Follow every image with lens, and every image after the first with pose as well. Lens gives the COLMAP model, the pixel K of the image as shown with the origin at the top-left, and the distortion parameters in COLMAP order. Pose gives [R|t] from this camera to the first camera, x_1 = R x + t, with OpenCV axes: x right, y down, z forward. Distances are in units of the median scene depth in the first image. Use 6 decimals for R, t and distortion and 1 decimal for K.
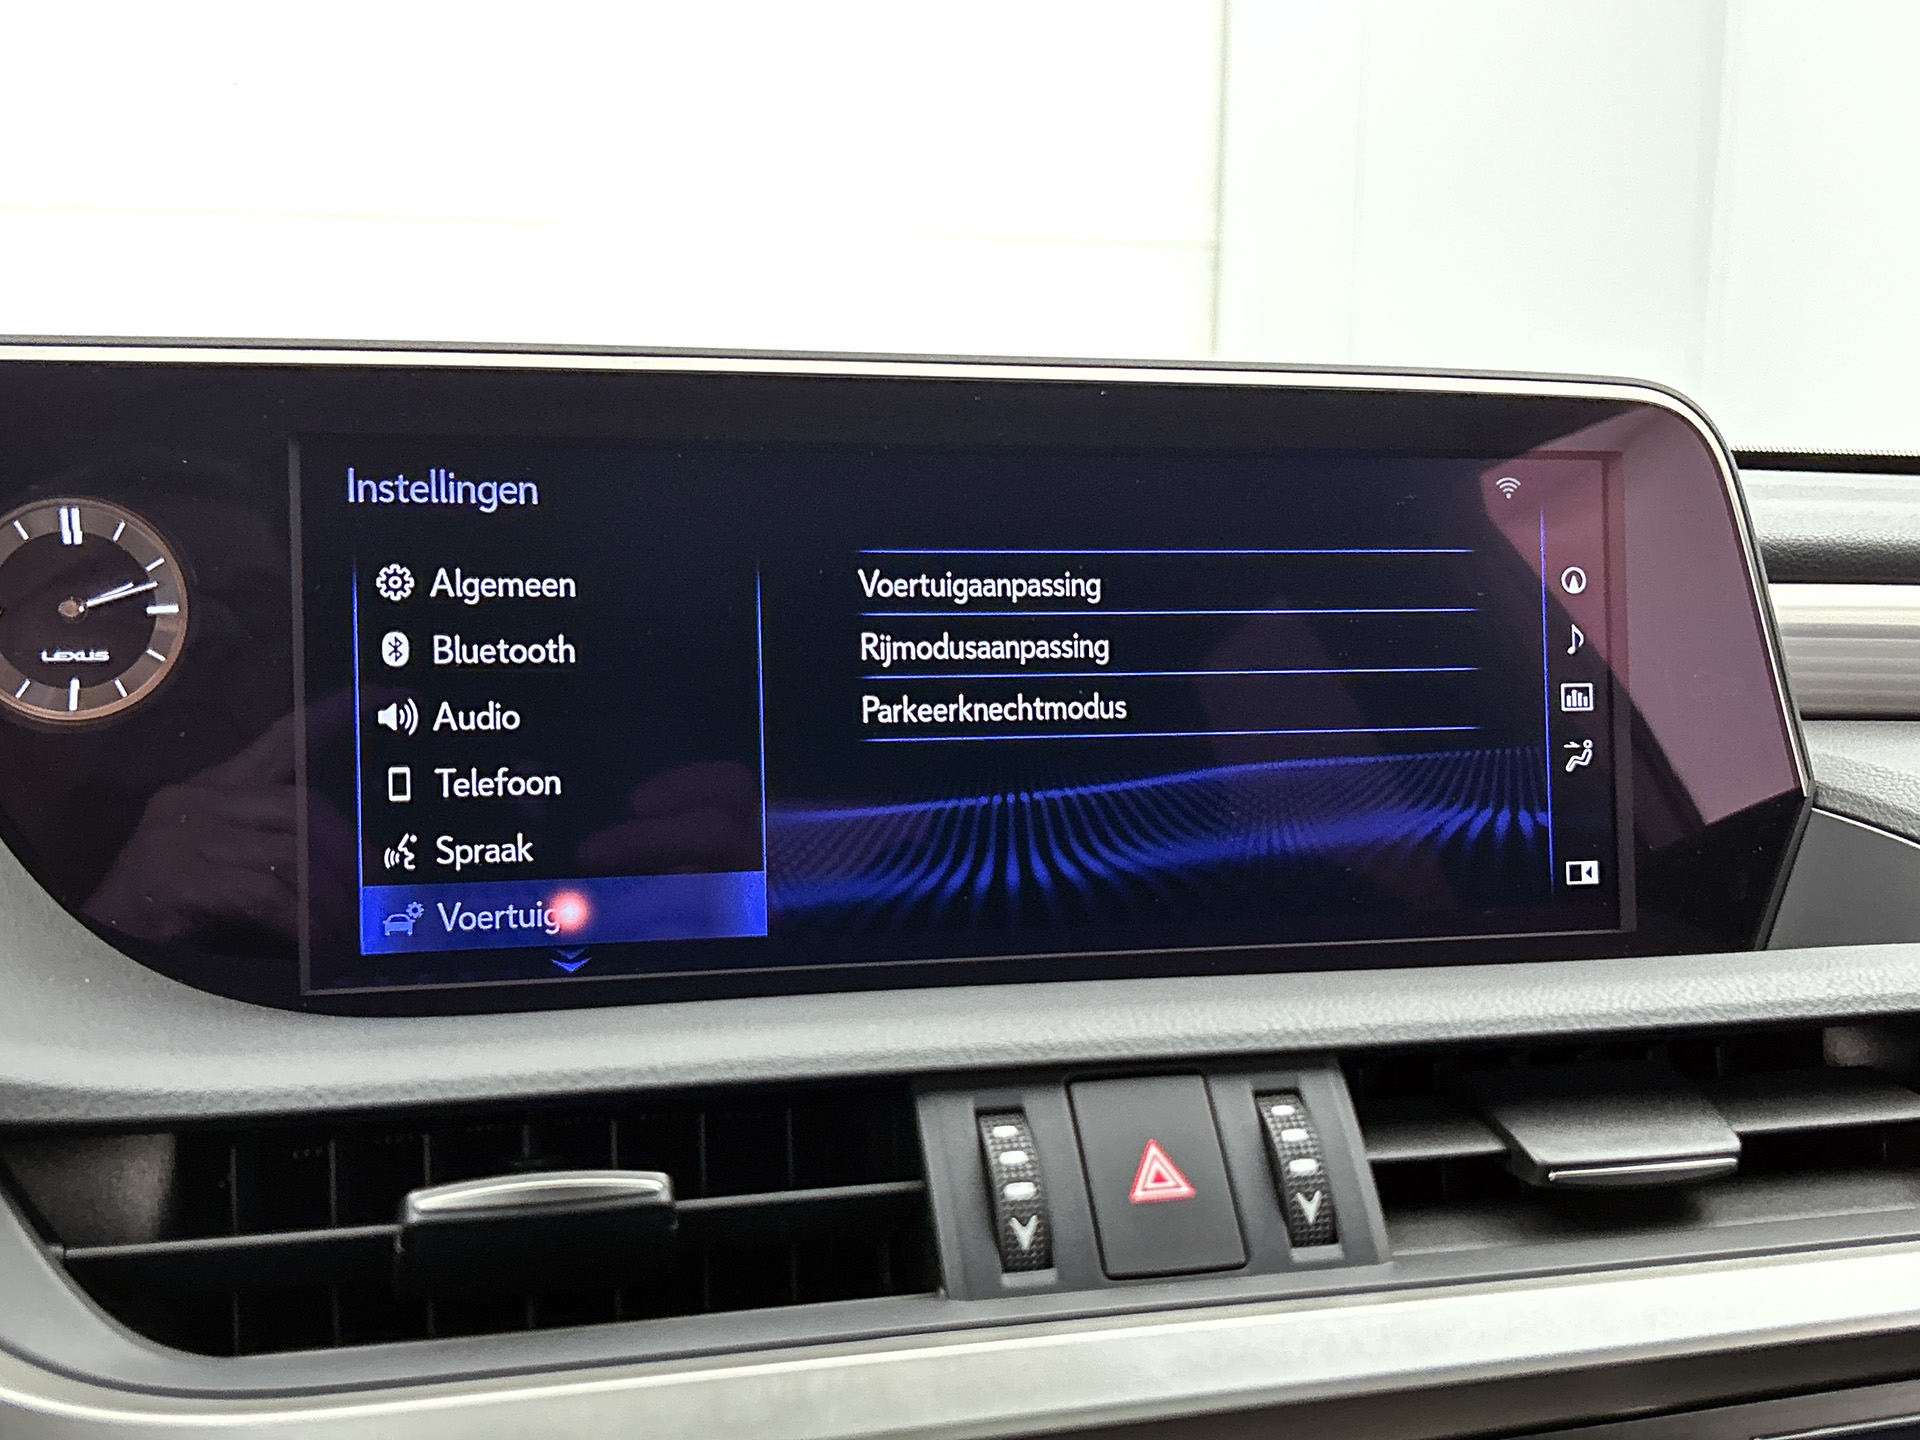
lens RADIAL K [[2168.6, 0, 960.0], [0, 2168.6, 720.0], [0, 0, 1]] dist [0.158034, -0.491611]
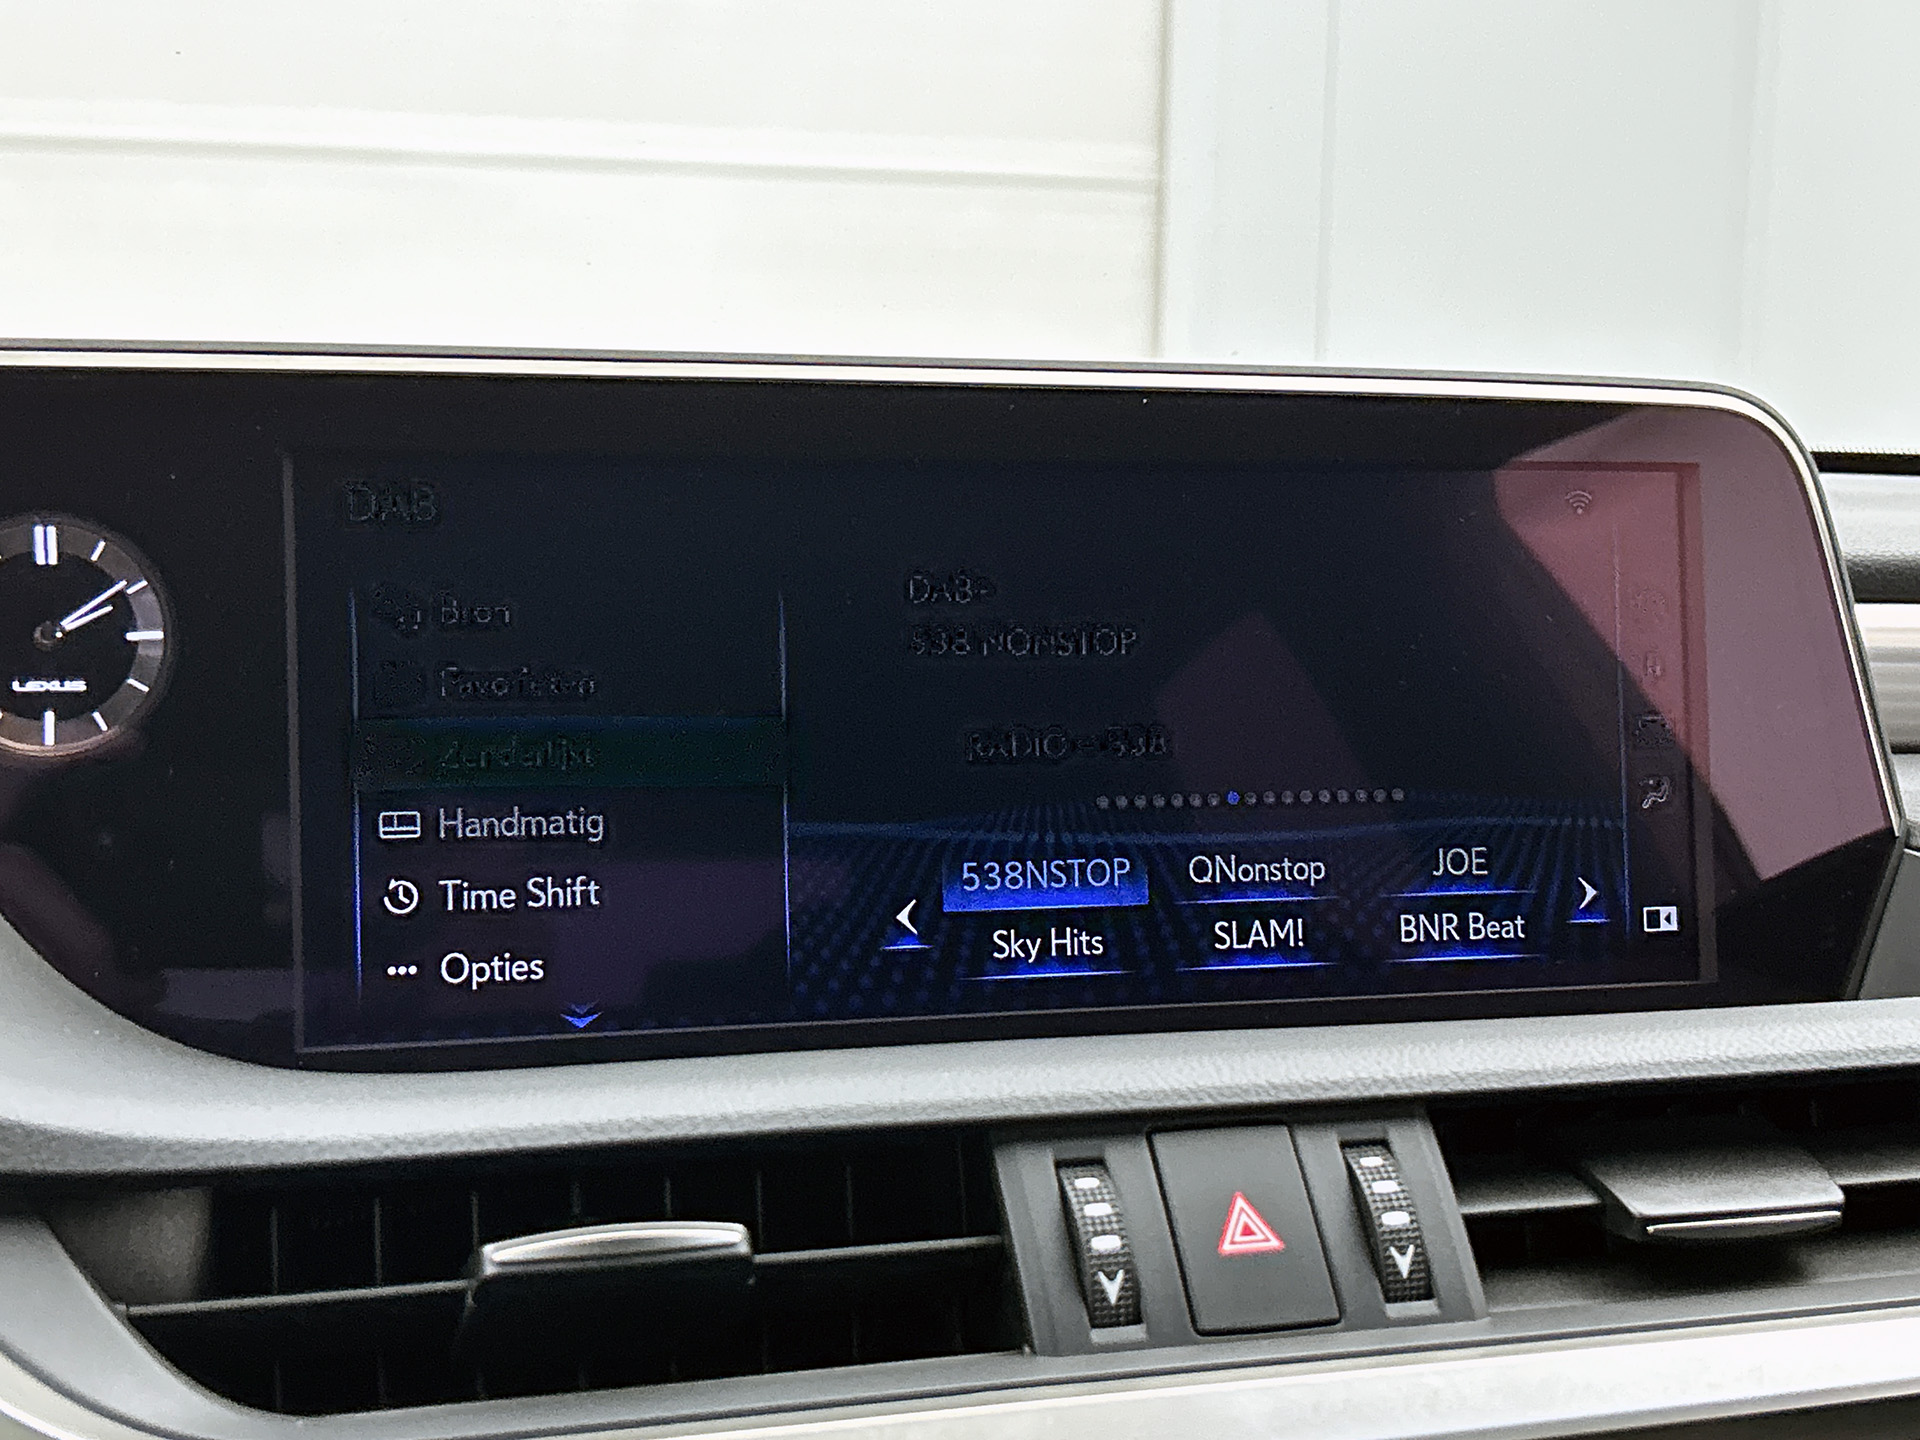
lens RADIAL K [[2634.8, 0, 940.1], [0, 2634.8, 718.8], [0, 0, 1]] dist [0.176775, -0.587062]
pose [[0.999400, -0.001017, 0.034611, -0.078921], [0.001530, 0.999889, -0.014808, 0.002045], [-0.034592, 0.014852, 0.999291, -0.152727]]
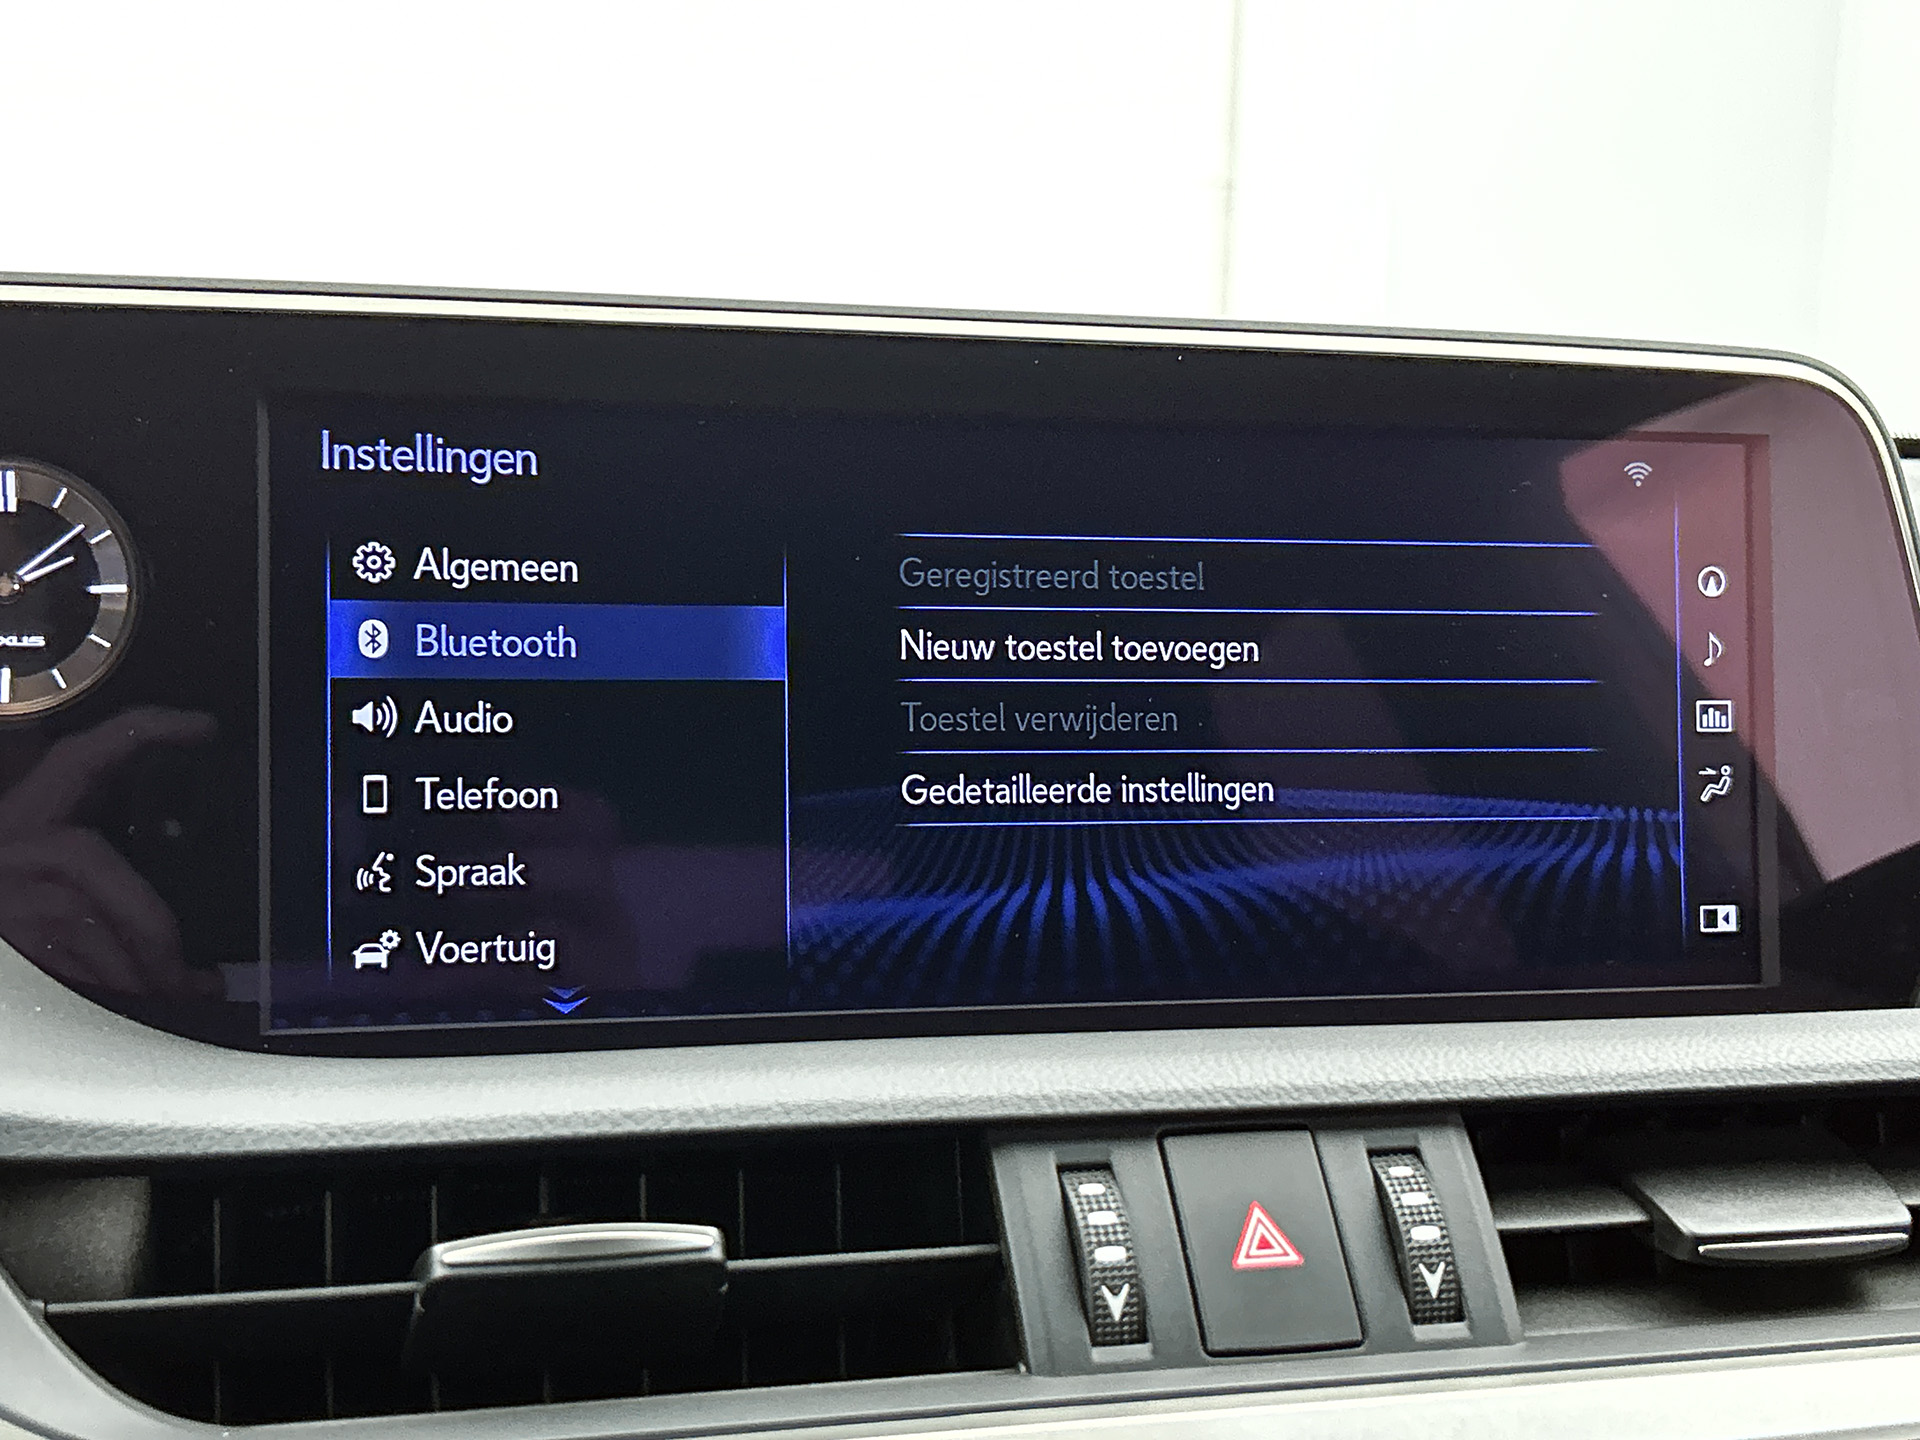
lens RADIAL K [[2646.4, 0, 960.0], [0, 2646.4, 720.0], [0, 0, 1]] dist [0.158760, -0.511521]
pose [[0.999701, 0.014450, 0.019725, -0.053609], [-0.014210, 0.999824, -0.012244, 0.011389], [-0.019898, 0.011960, 0.999730, -0.076656]]
